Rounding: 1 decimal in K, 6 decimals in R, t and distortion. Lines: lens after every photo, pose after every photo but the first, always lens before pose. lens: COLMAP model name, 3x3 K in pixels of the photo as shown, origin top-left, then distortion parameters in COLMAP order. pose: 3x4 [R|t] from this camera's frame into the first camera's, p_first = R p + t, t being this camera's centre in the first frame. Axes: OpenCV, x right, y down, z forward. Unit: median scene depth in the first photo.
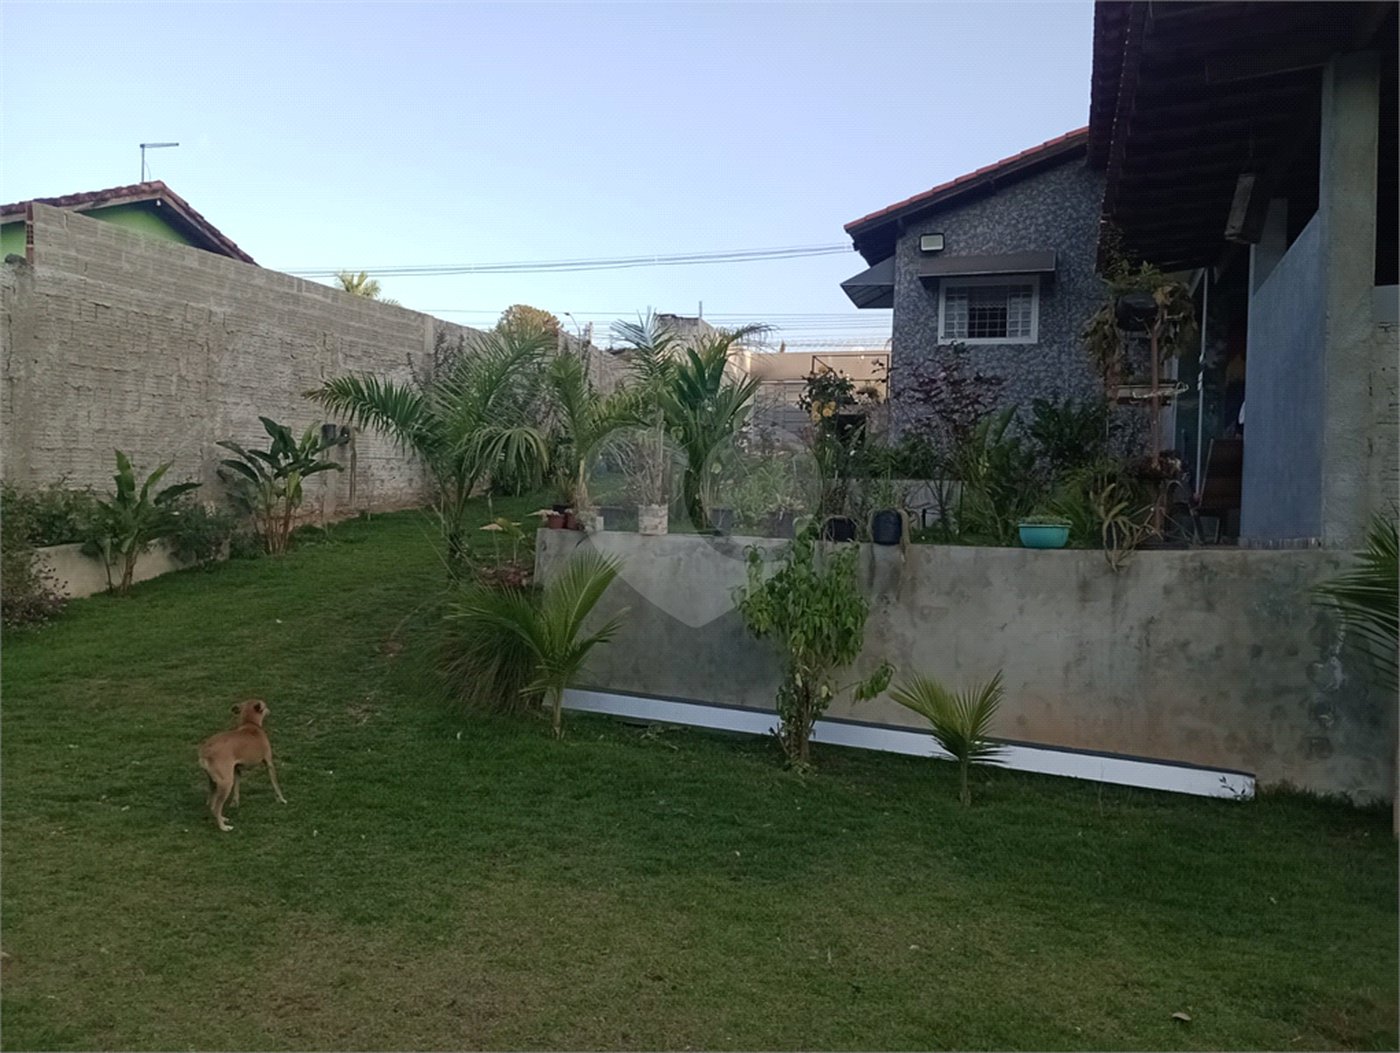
lens RADIAL K [[1157.1, 0, 695.8], [0, 1157.1, 531.0], [0, 0, 1]] dist [0.060001, -0.077988]
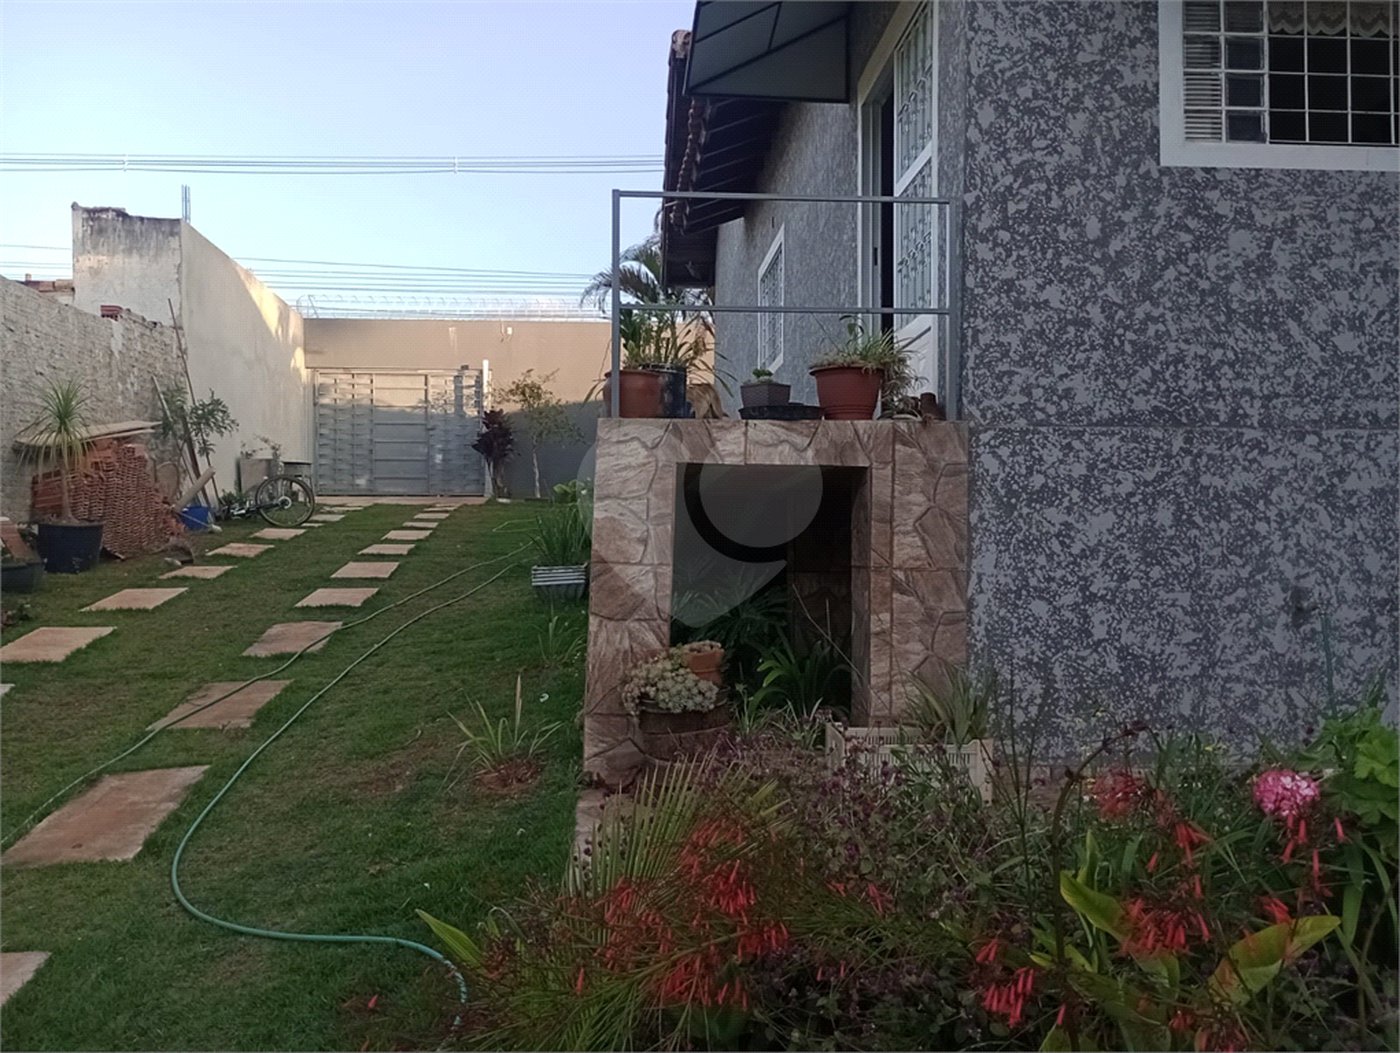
lens RADIAL K [[1157.1, 0, 695.8], [0, 1157.1, 531.0], [0, 0, 1]] dist [0.060001, -0.077988]
pose [[0.931811, -0.026050, 0.362009, 0.005592], [0.028194, 0.999602, -0.000640, -0.013960], [-0.361848, 0.010803, 0.932174, 0.126989]]
